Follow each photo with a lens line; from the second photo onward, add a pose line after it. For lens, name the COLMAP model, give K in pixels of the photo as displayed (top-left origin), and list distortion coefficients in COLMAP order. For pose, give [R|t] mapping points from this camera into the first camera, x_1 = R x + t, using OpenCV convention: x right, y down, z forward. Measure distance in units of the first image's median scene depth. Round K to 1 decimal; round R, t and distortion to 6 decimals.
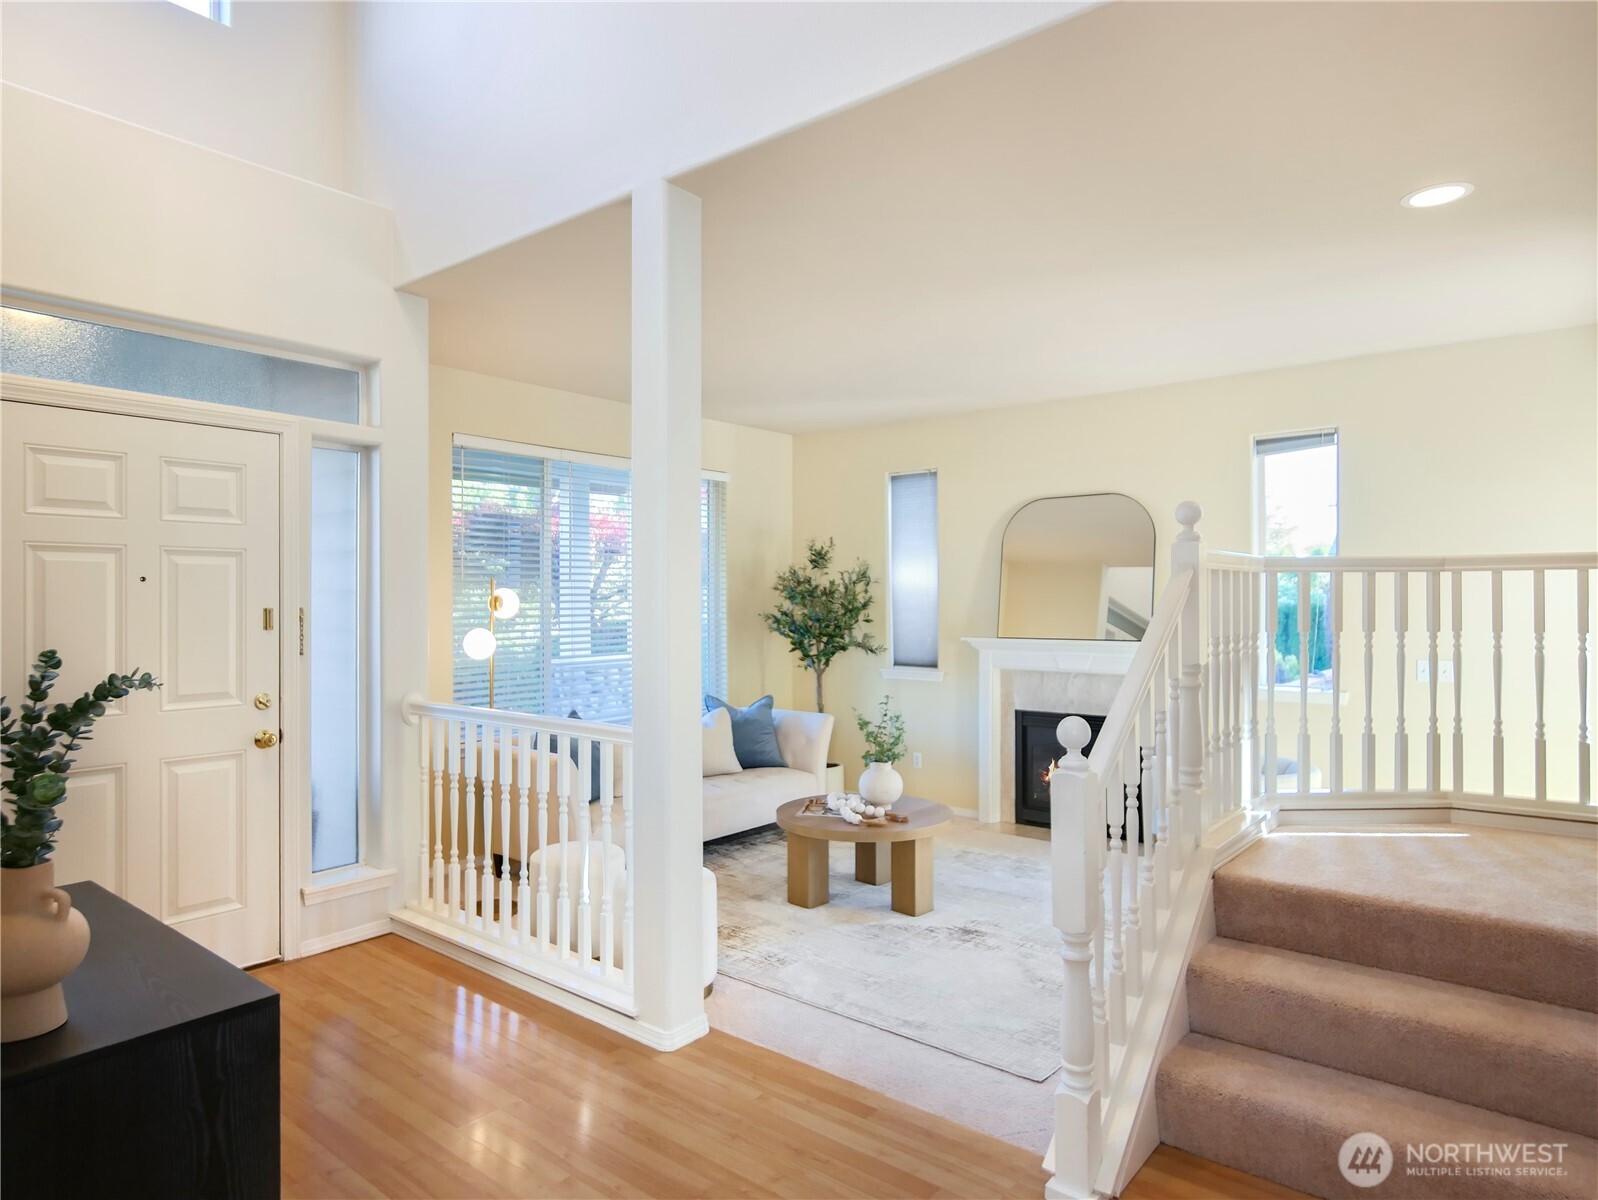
lens RADIAL K [[952.9, 0, 799.0], [0, 952.9, 600.0], [0, 0, 1]] dist [0.002763, 0.000112]
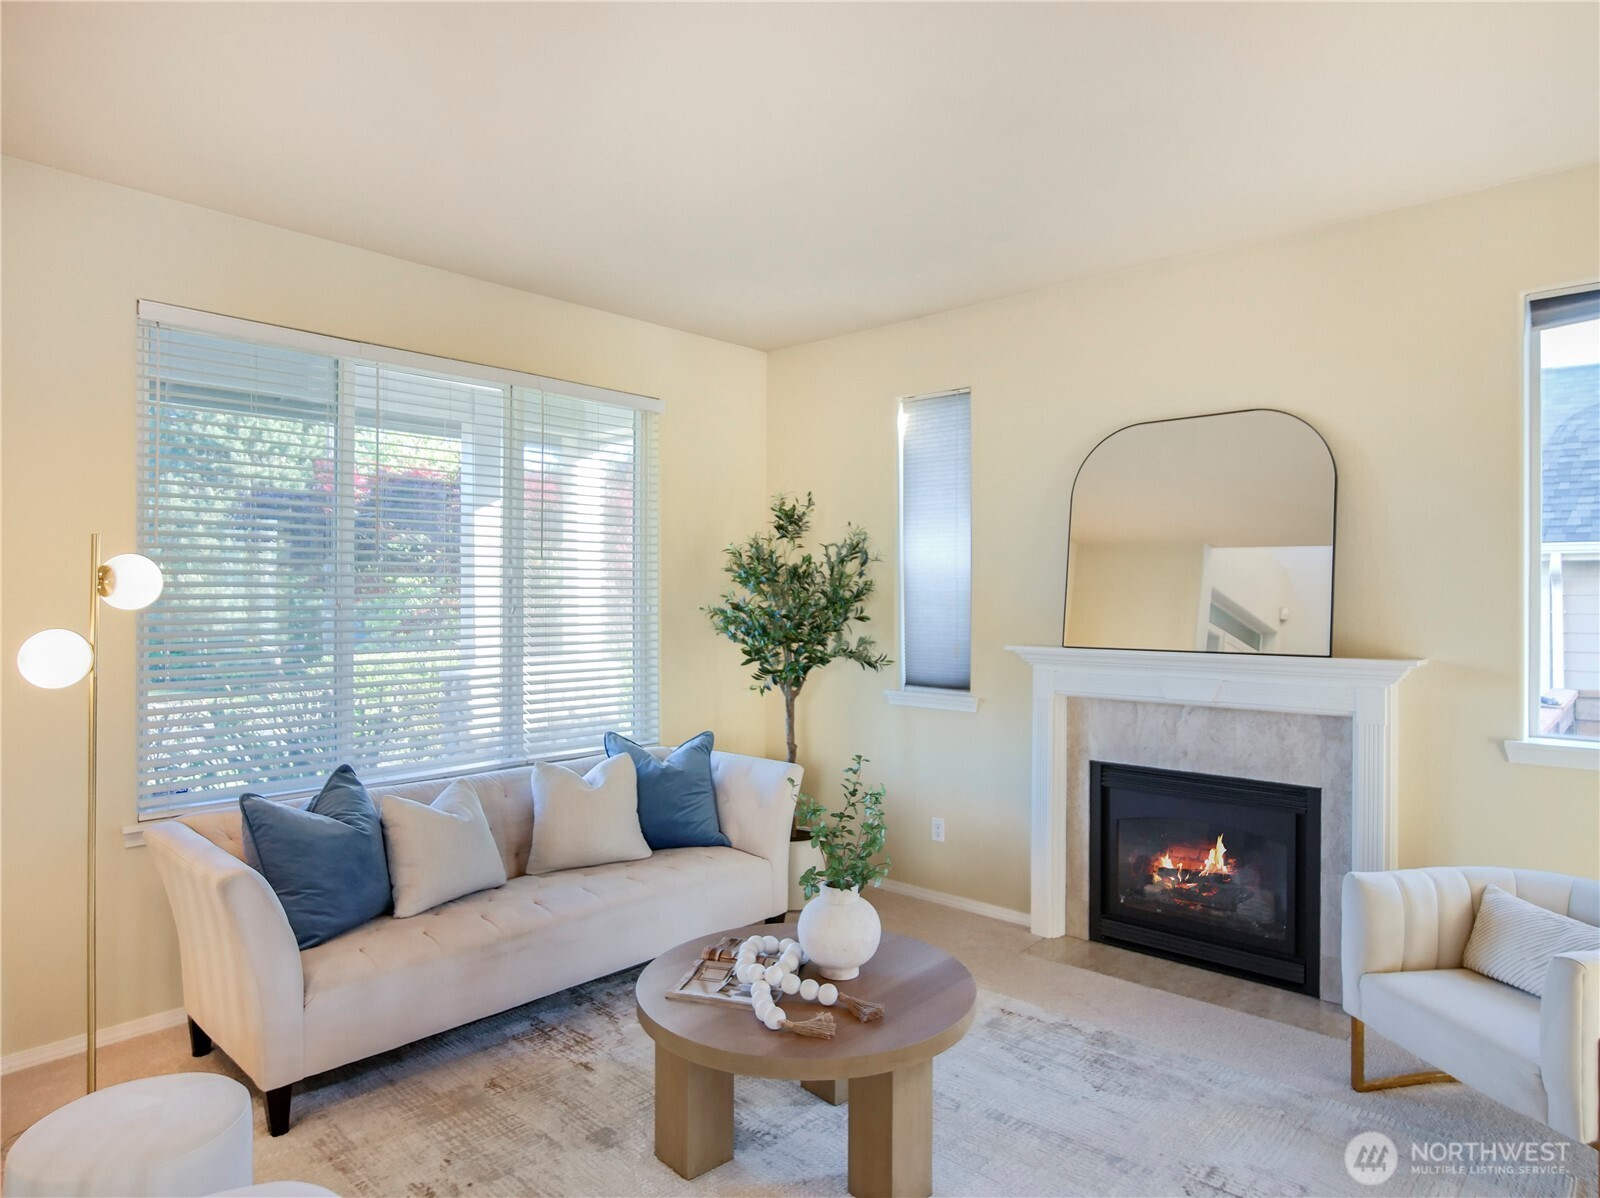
lens RADIAL K [[964.2, 0, 806.7], [0, 964.2, 605.2], [0, 0, 1]] dist [-0.003633, 0.000049]
pose [[0.998762, 0.005614, -0.049416, 0.067357], [-0.005292, 0.999964, 0.006639, 0.008631], [0.049452, -0.006370, 0.998756, 0.339416]]
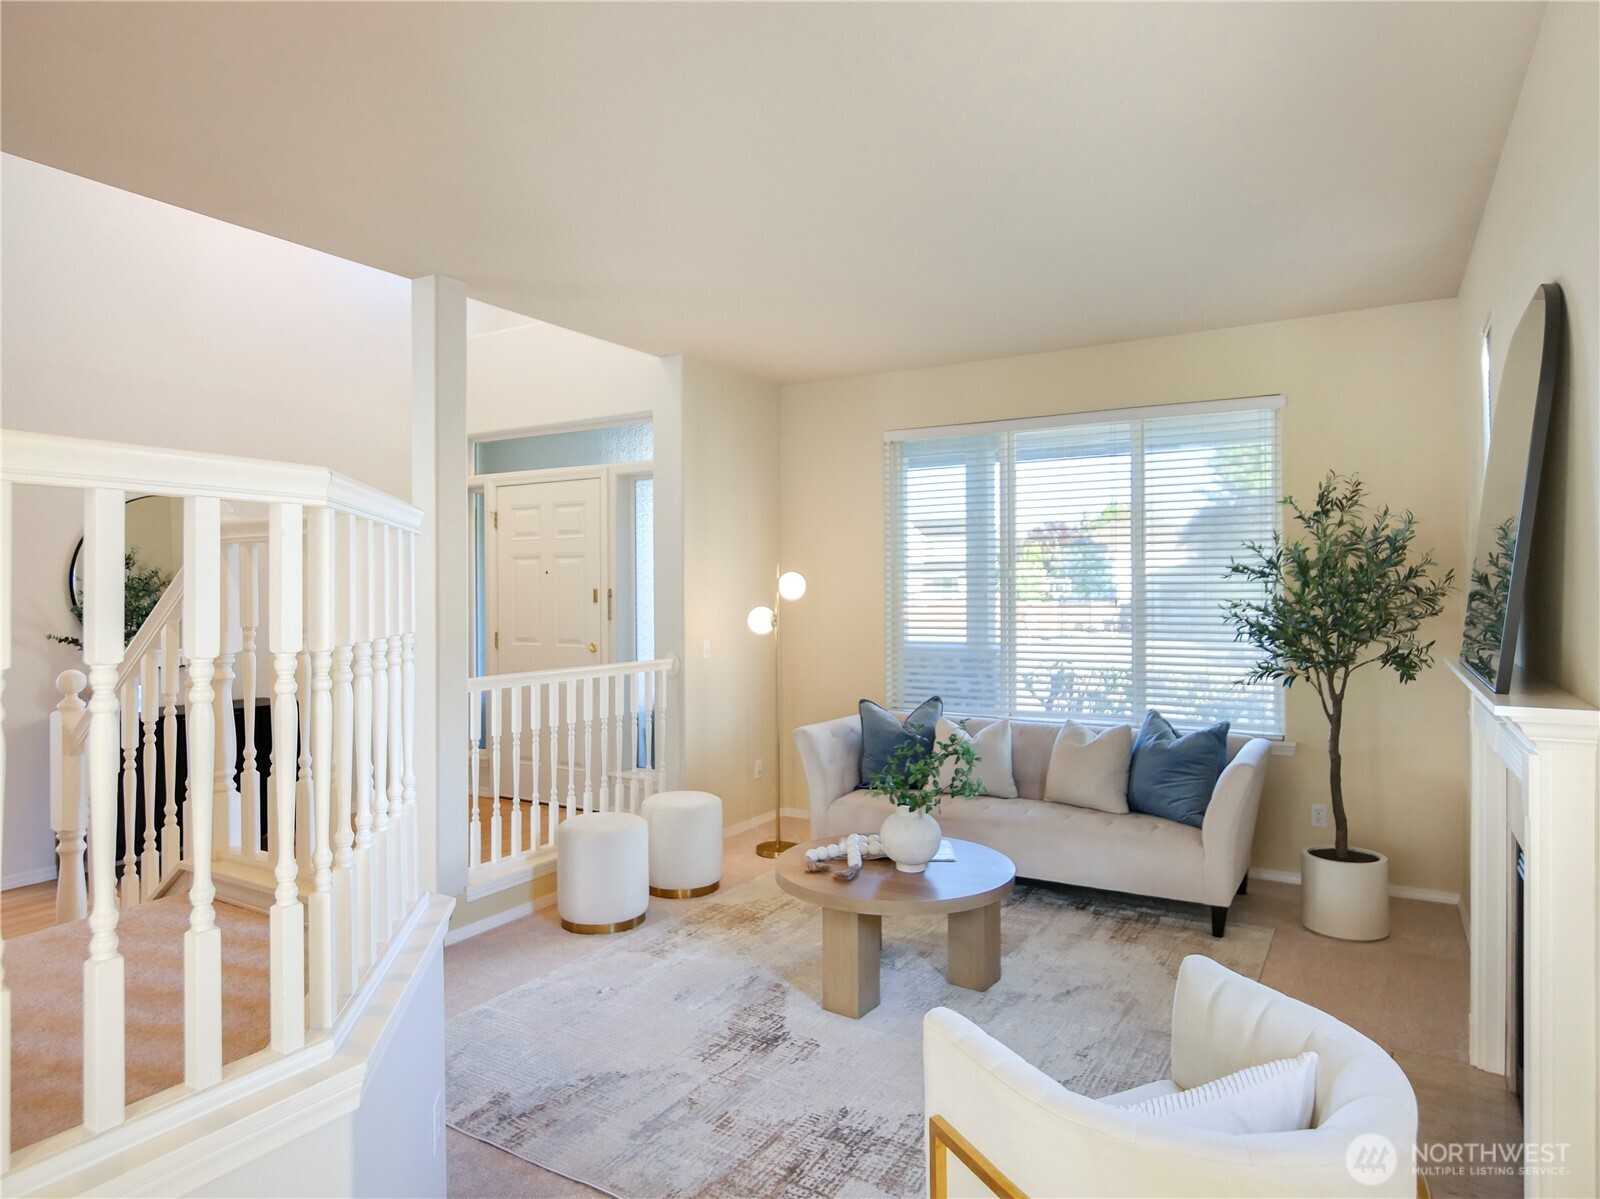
lens RADIAL K [[964.2, 0, 806.7], [0, 964.2, 605.7], [0, 0, 1]] dist [-0.003633, 0.000049]
pose [[0.149460, 0.021069, -0.988543, 0.579505], [0.006404, 0.999731, 0.022276, 0.001763], [0.988747, -0.009659, 0.149285, 0.597320]]
